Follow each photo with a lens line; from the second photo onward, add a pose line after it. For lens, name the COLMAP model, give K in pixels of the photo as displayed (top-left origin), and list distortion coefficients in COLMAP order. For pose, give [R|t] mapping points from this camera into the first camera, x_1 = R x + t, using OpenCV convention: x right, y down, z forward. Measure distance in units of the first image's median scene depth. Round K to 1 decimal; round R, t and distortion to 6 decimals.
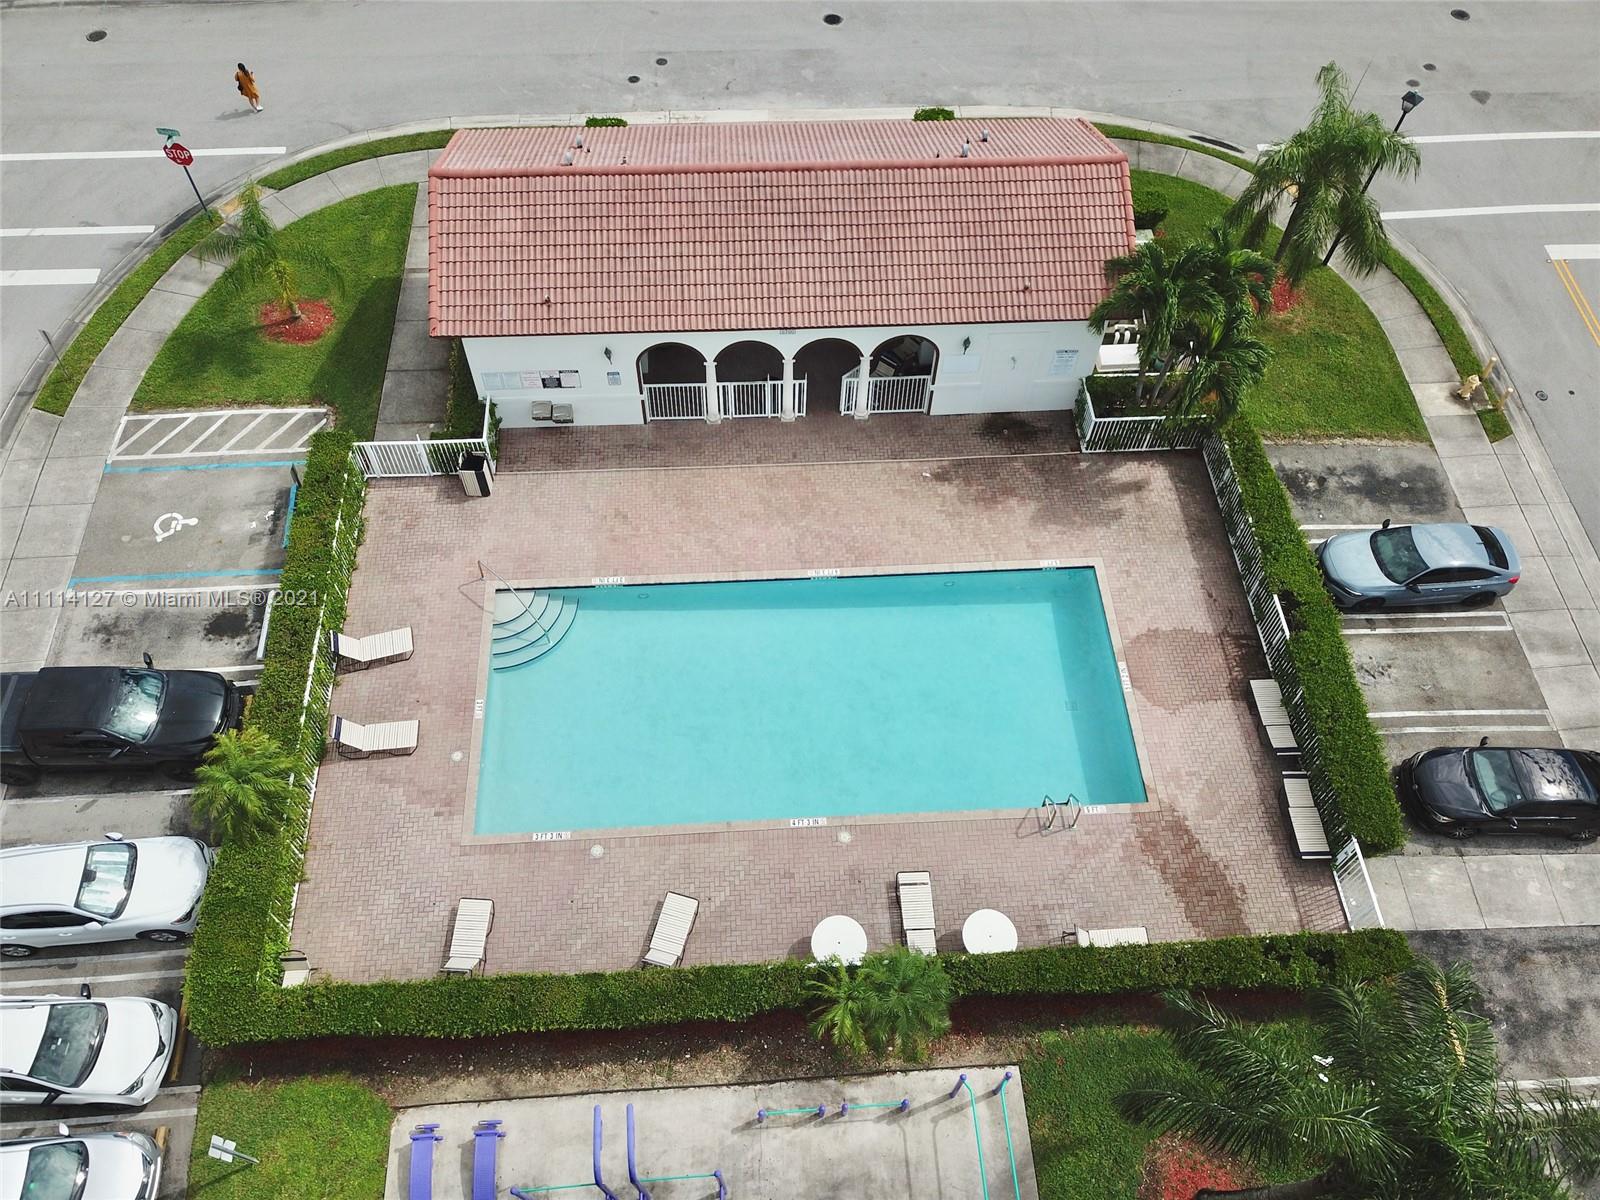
lens RADIAL K [[1212.7, 0, 800.0], [0, 1212.7, 600.0], [0, 0, 1]] dist [0.032813, -0.002915]
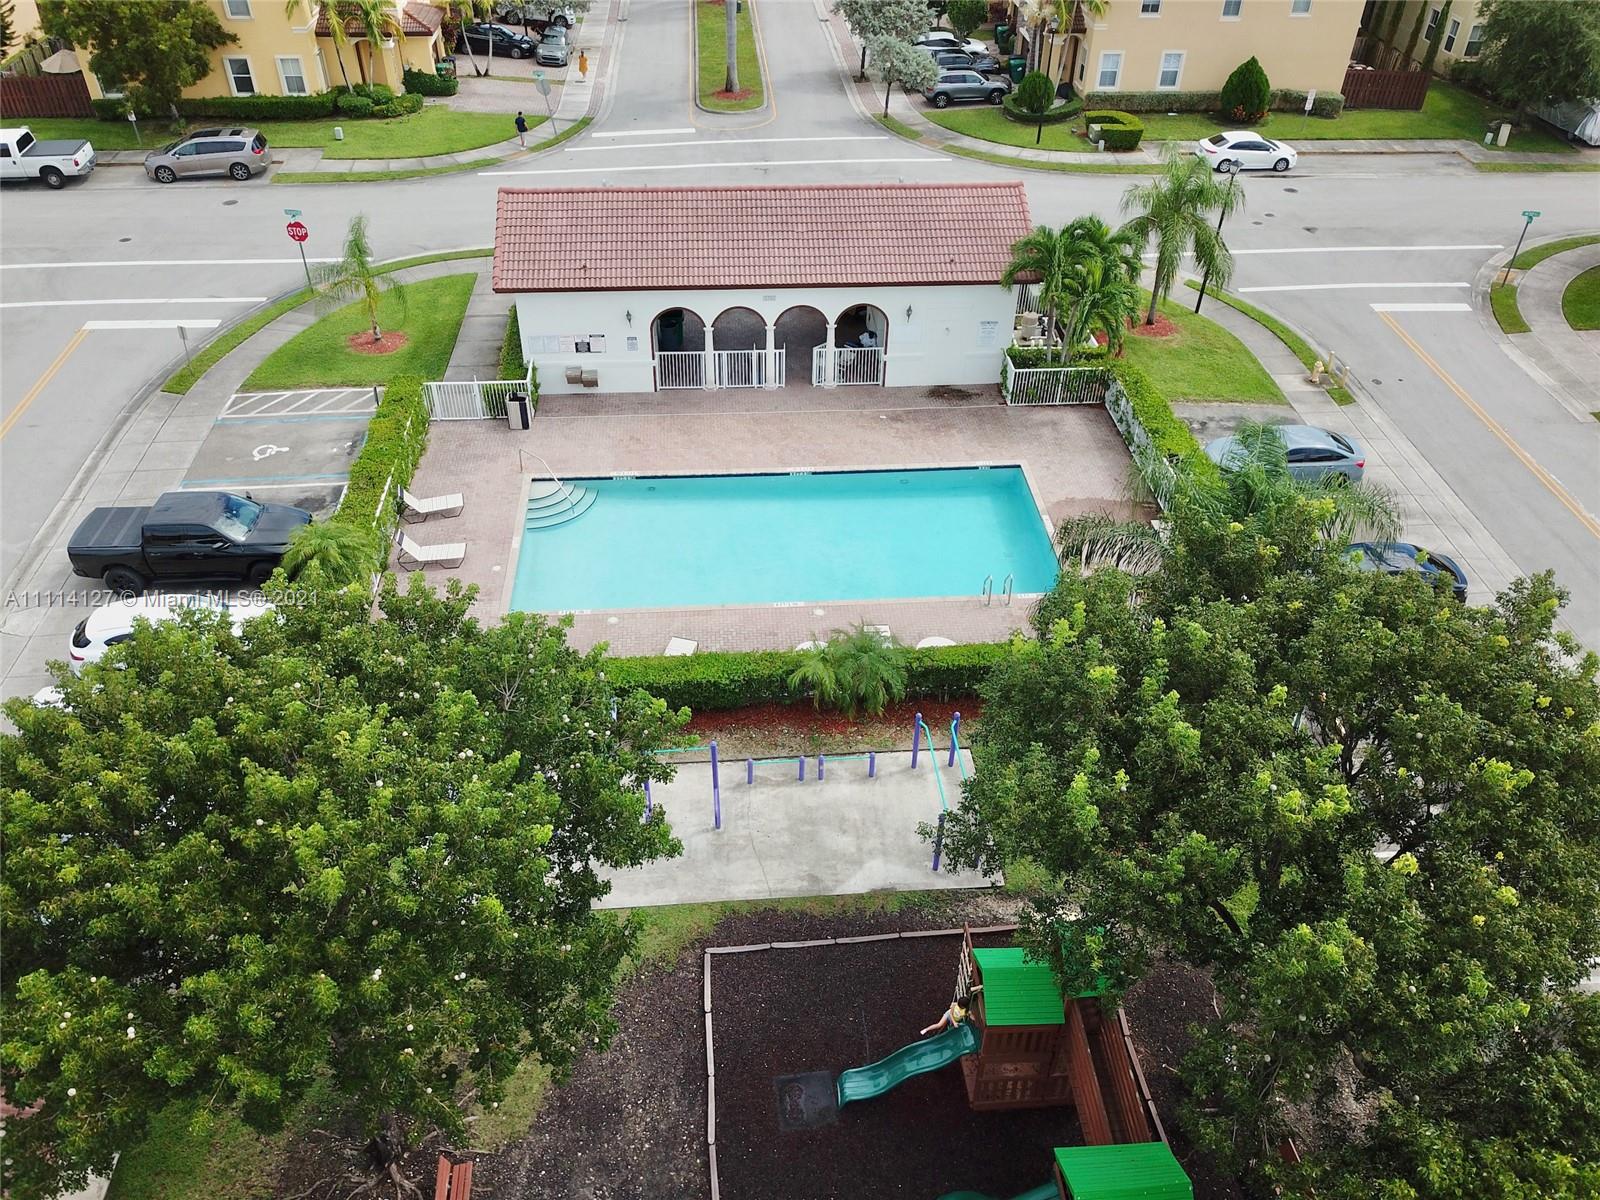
lens RADIAL K [[1221.5, 0, 800.0], [0, 1221.5, 600.0], [0, 0, 1]] dist [0.041347, -0.001316]
pose [[0.999861, -0.013641, 0.009575, 0.005419], [0.015989, 0.947179, -0.320306, 0.477810], [-0.004700, 0.320415, 0.947266, -0.121390]]
